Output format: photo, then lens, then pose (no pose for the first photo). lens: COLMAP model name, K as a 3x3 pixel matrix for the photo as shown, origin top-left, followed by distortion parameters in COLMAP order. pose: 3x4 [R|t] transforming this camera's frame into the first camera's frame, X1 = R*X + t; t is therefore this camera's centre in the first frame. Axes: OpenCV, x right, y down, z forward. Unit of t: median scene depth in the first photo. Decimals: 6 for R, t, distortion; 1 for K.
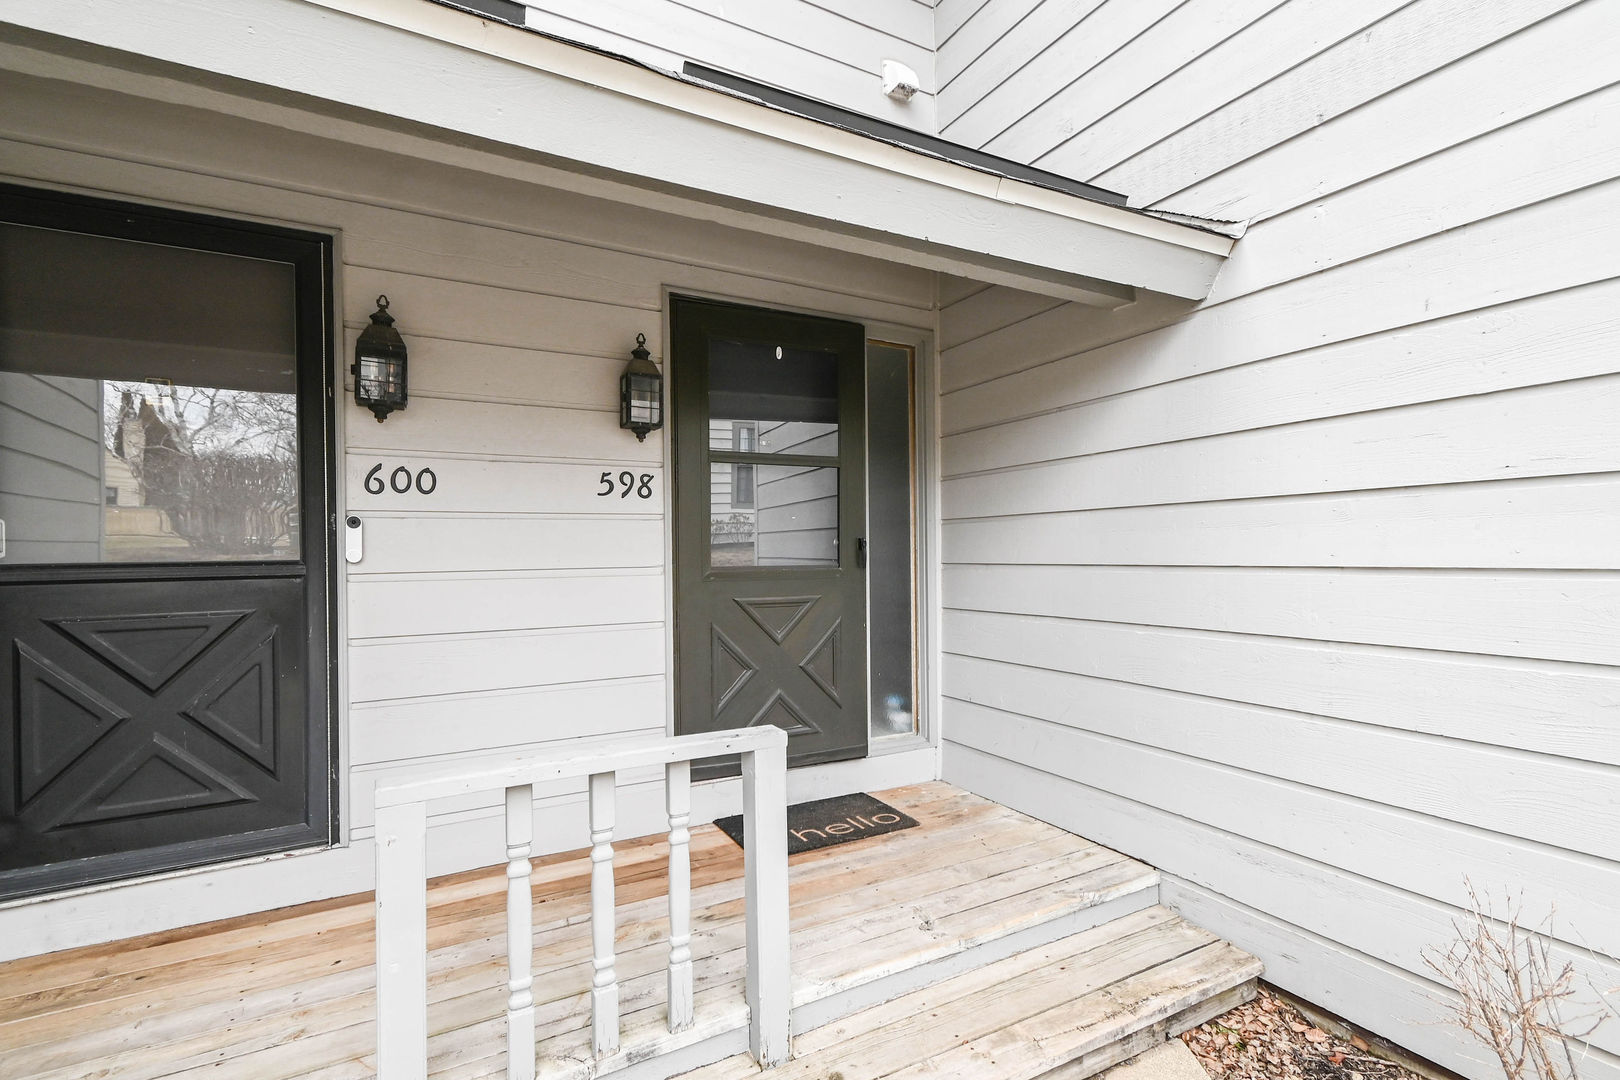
lens RADIAL K [[744.3, 0, 810.0], [0, 744.3, 540.0], [0, 0, 1]] dist [0.000889, -0.000229]
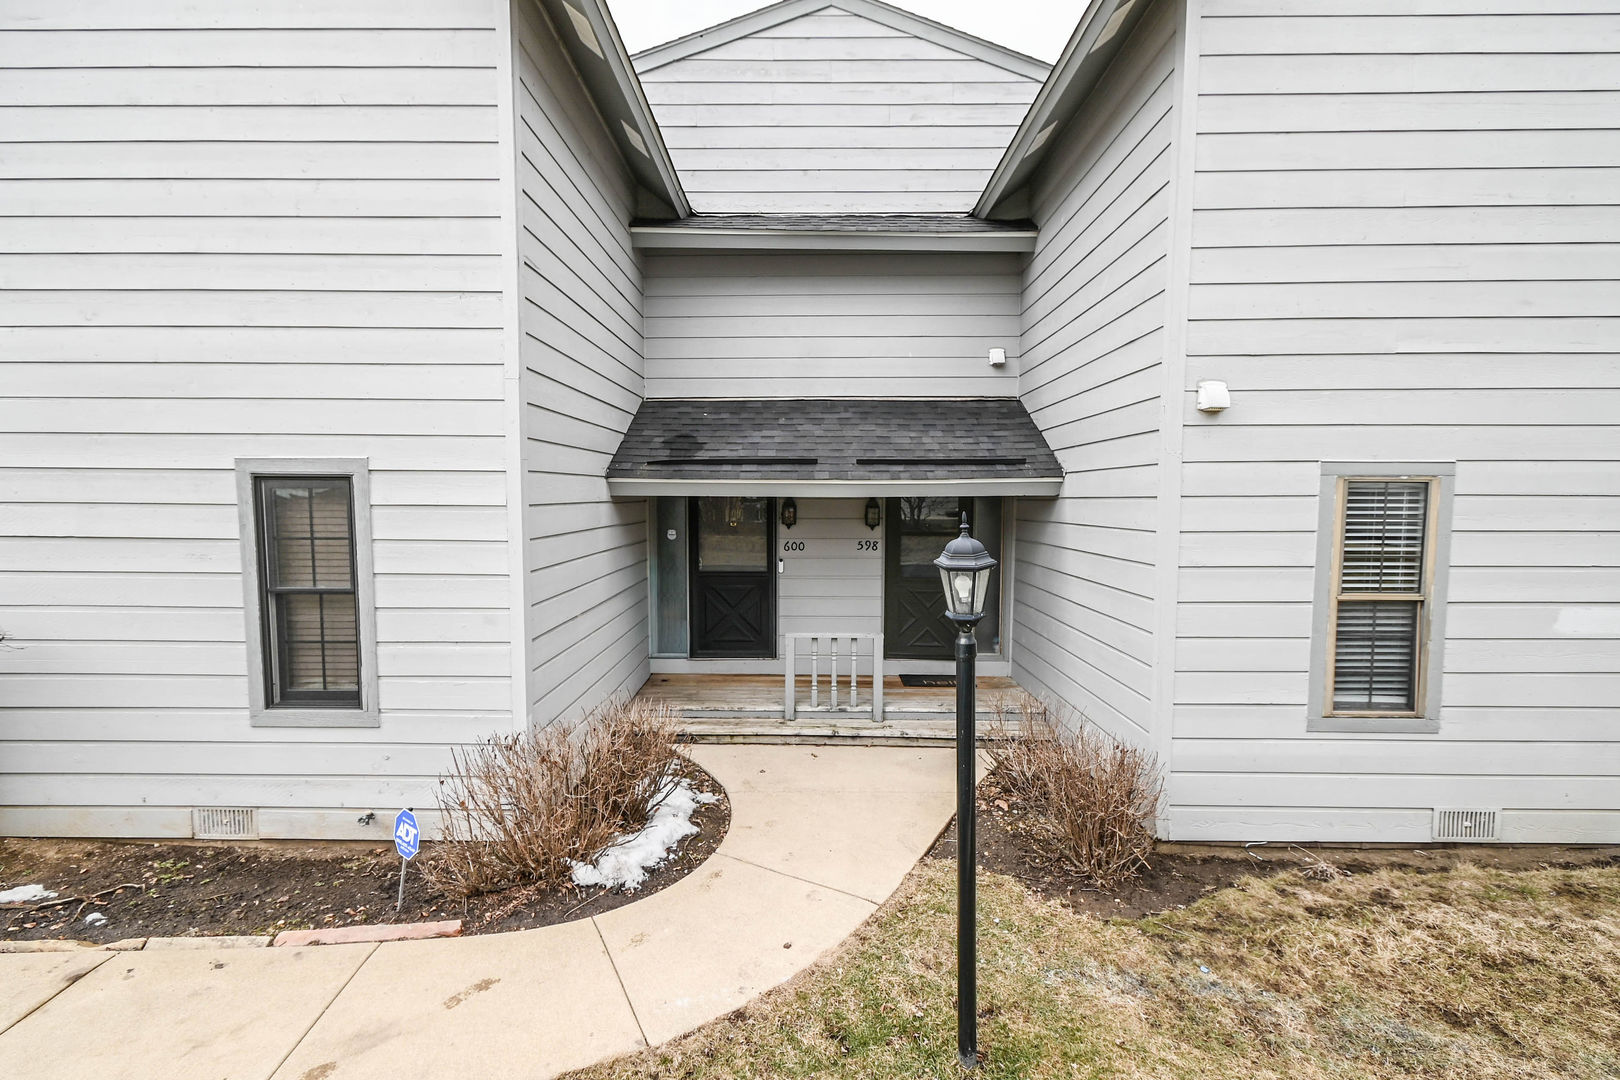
lens RADIAL K [[717.0, 0, 811.8], [0, 717.0, 547.5], [0, 0, 1]] dist [0.003206, -0.000543]
pose [[0.878941, 0.050006, -0.474302, 0.956613], [-0.008923, 0.996038, 0.088478, -0.349978], [0.476847, -0.073535, 0.875905, -1.623342]]
